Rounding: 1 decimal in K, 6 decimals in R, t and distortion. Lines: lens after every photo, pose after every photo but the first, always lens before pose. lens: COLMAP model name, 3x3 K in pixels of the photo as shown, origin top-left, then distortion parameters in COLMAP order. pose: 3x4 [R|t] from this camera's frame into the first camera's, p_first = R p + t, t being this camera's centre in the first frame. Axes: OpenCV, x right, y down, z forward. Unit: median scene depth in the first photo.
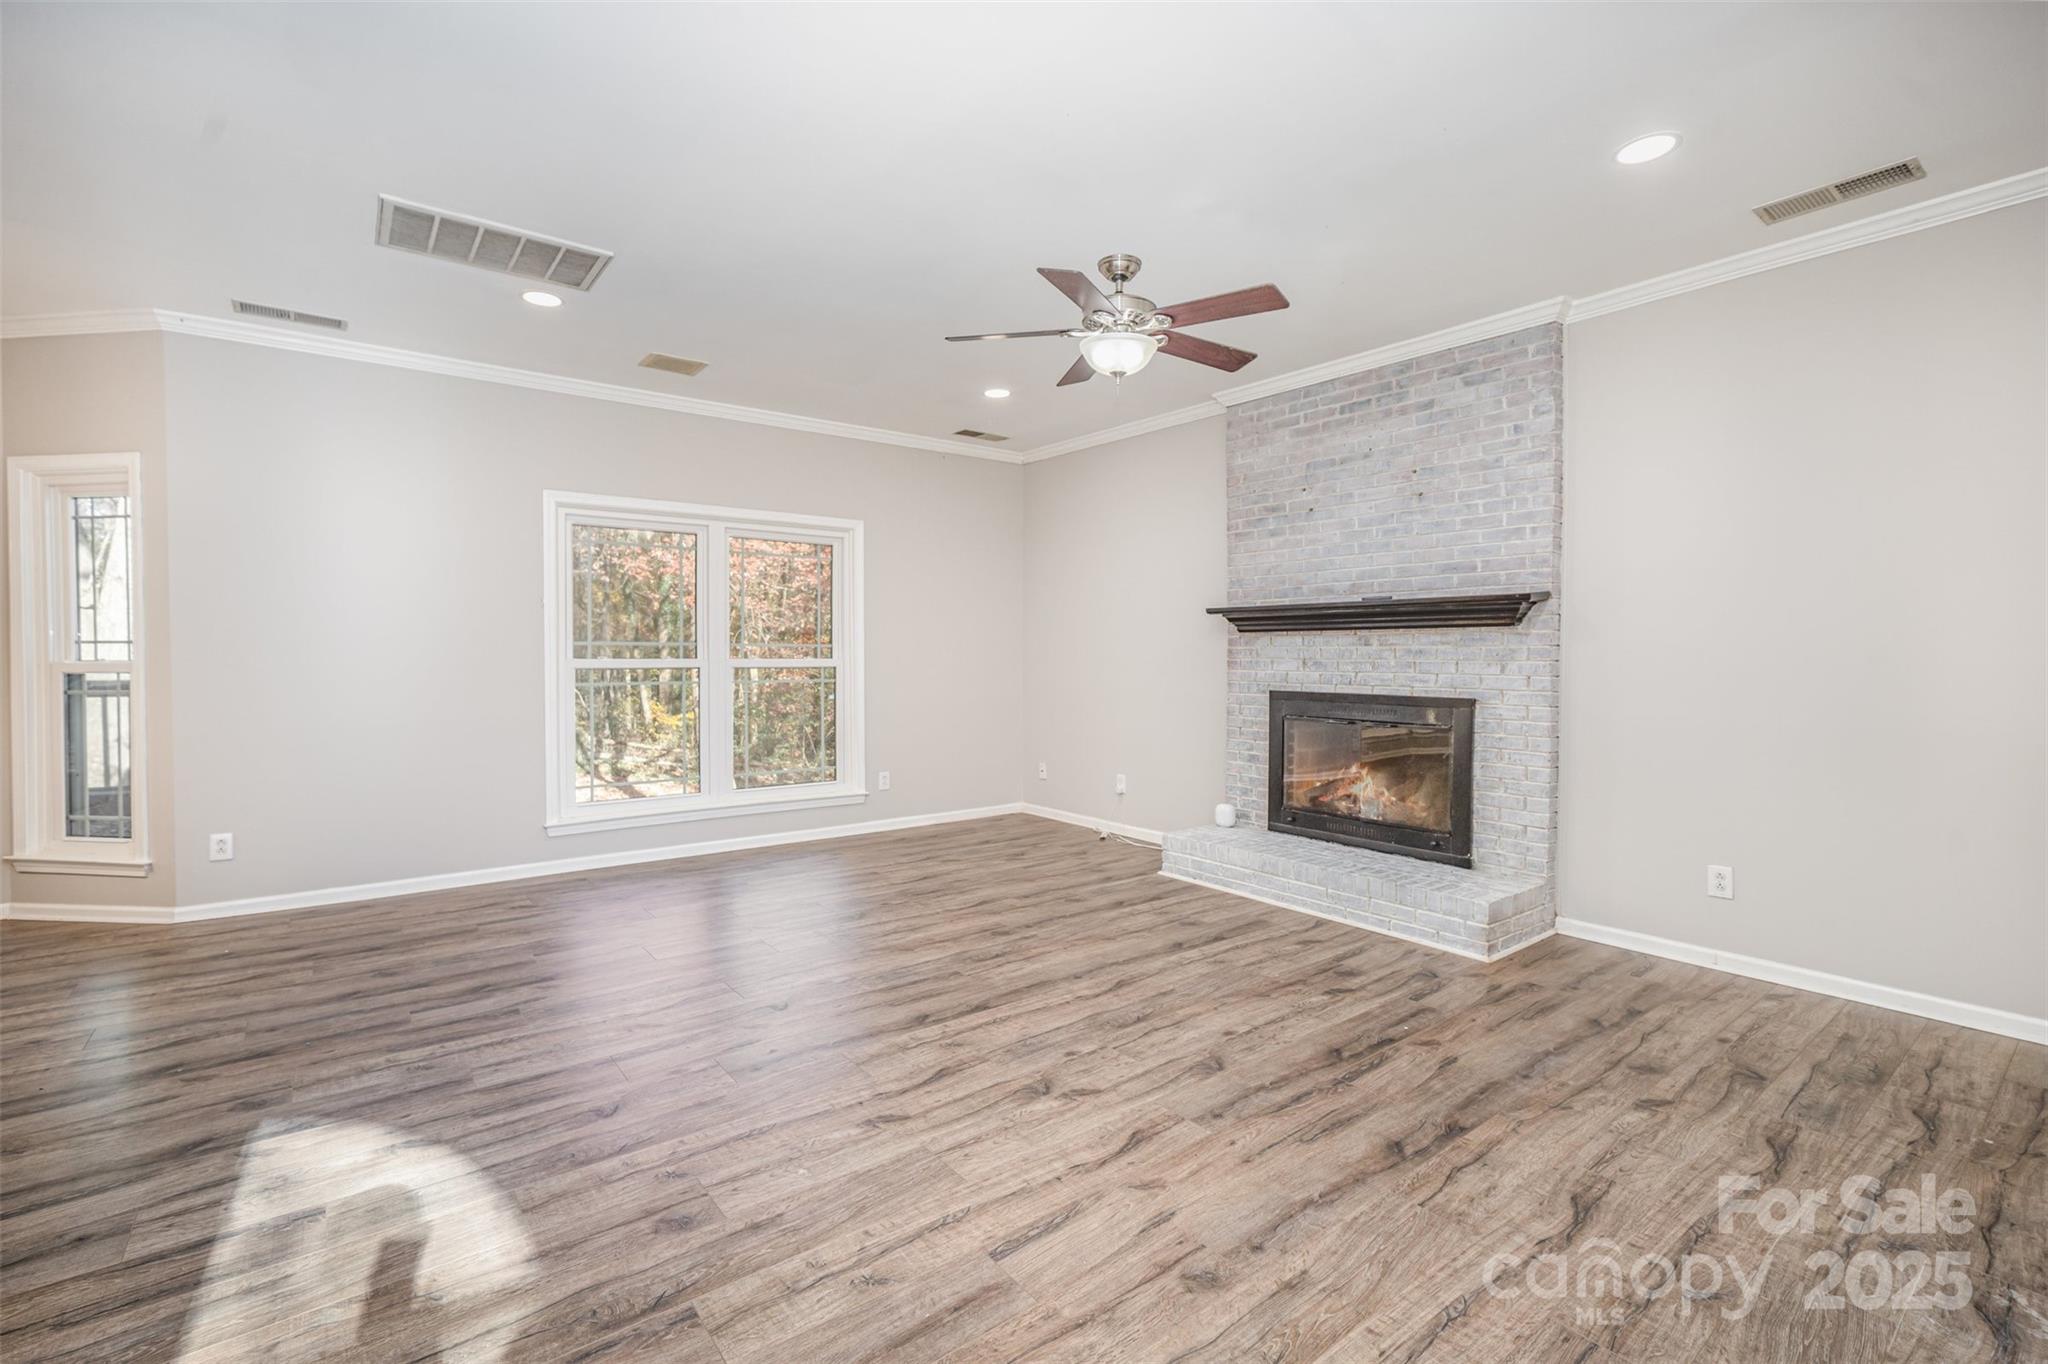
lens RADIAL K [[925.3, 0, 1037.5], [0, 925.3, 657.6], [0, 0, 1]] dist [-0.018767, 0.003046]
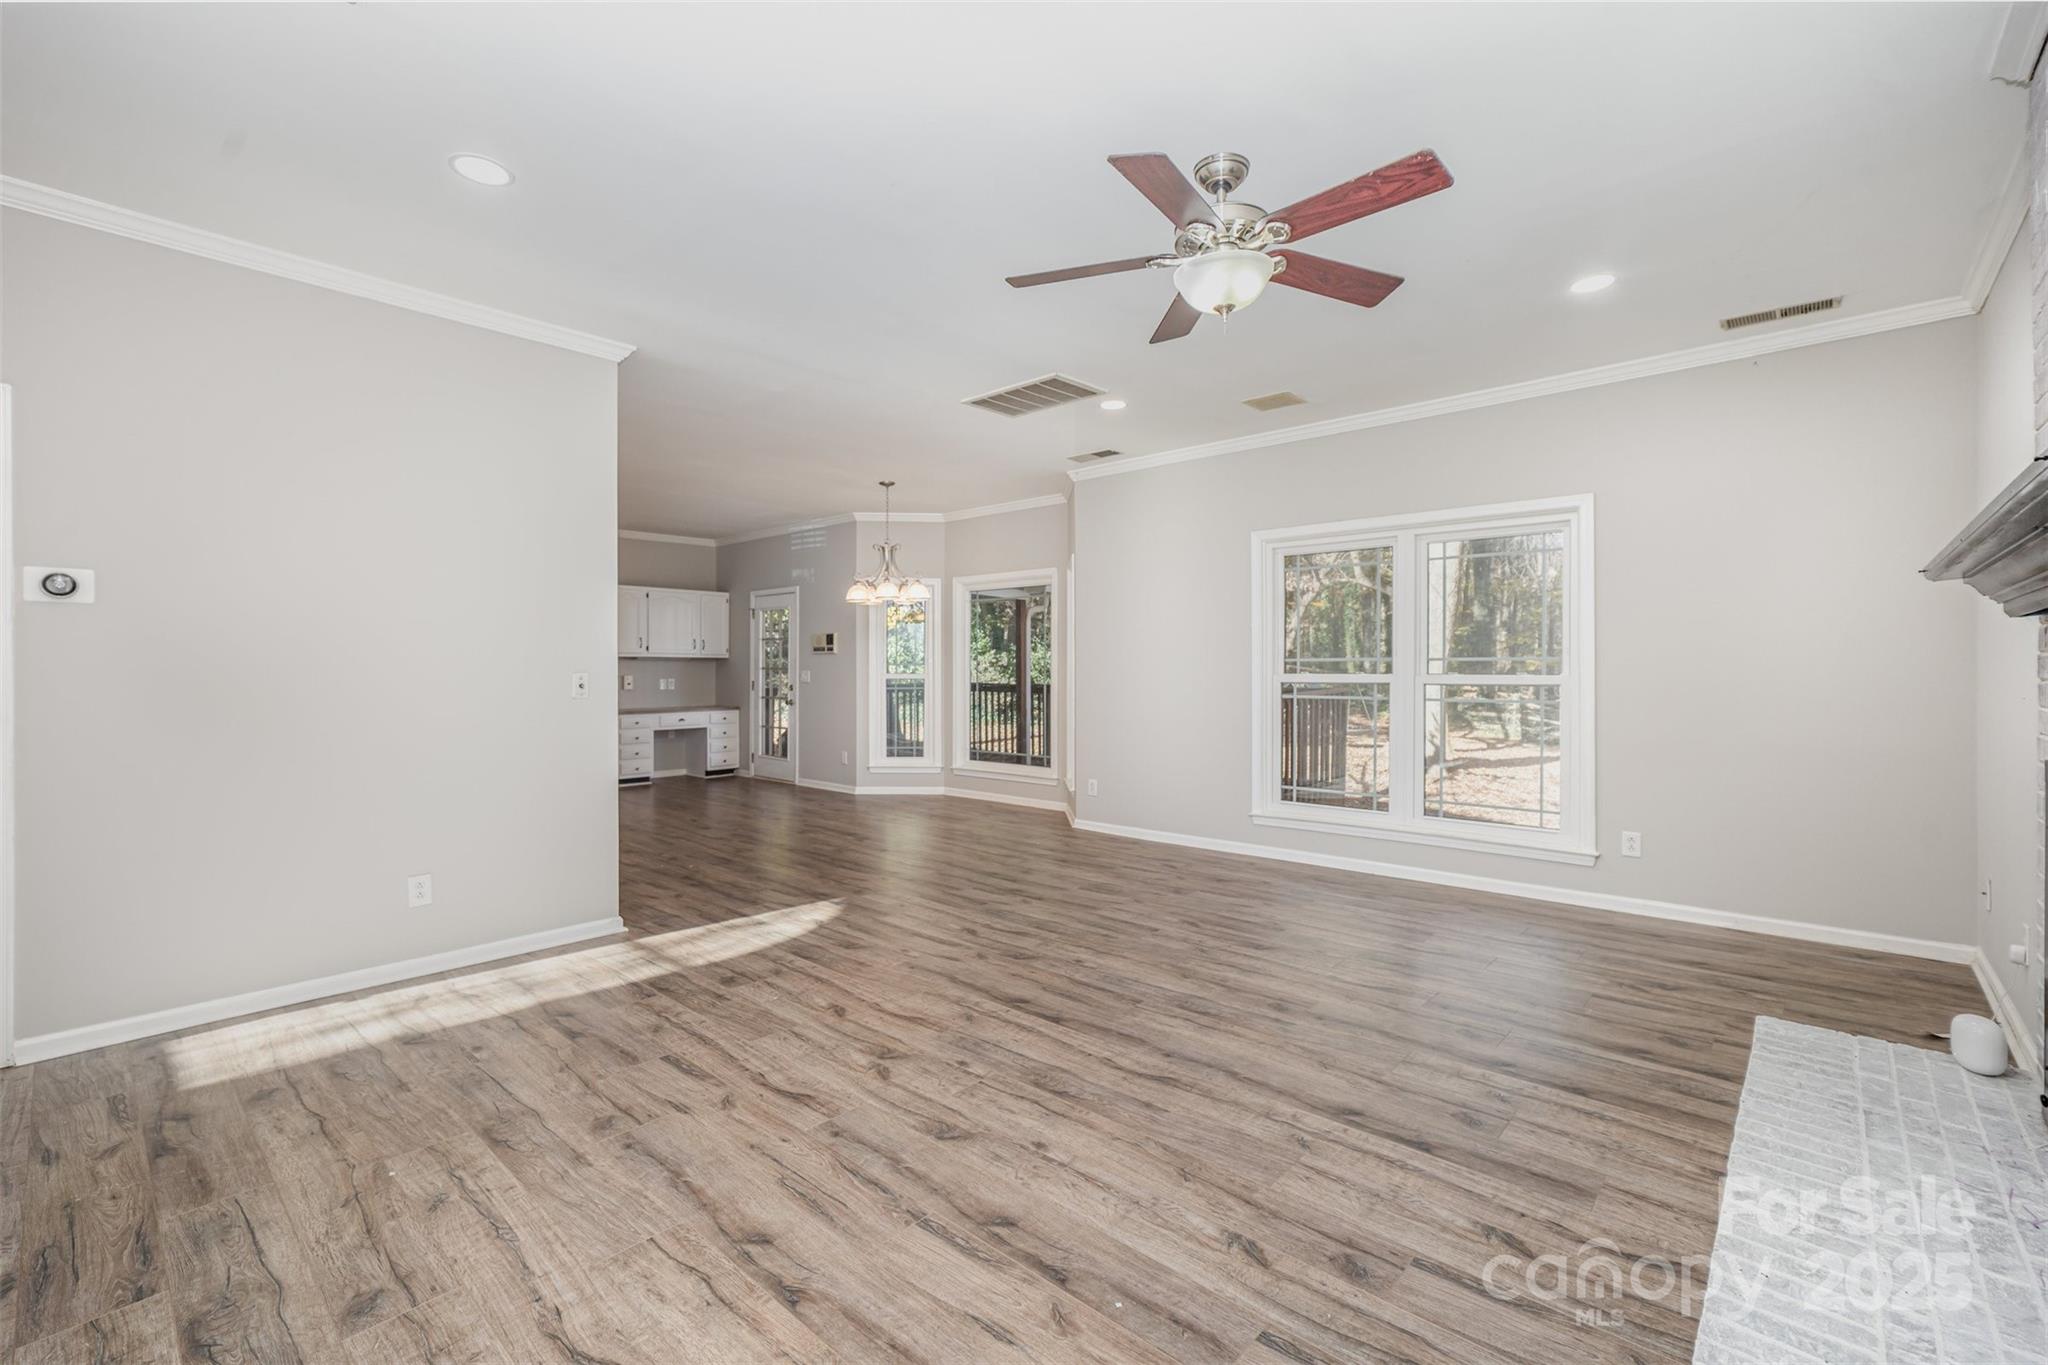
lens RADIAL K [[909.7, 0, 980.4], [0, 909.7, 643.0], [0, 0, 1]] dist [-0.020353, 0.003011]
pose [[0.119074, -0.030345, -0.992422, 0.757426], [-0.003918, 0.999511, -0.031032, 0.000903], [0.992878, 0.007583, 0.118897, 0.657428]]
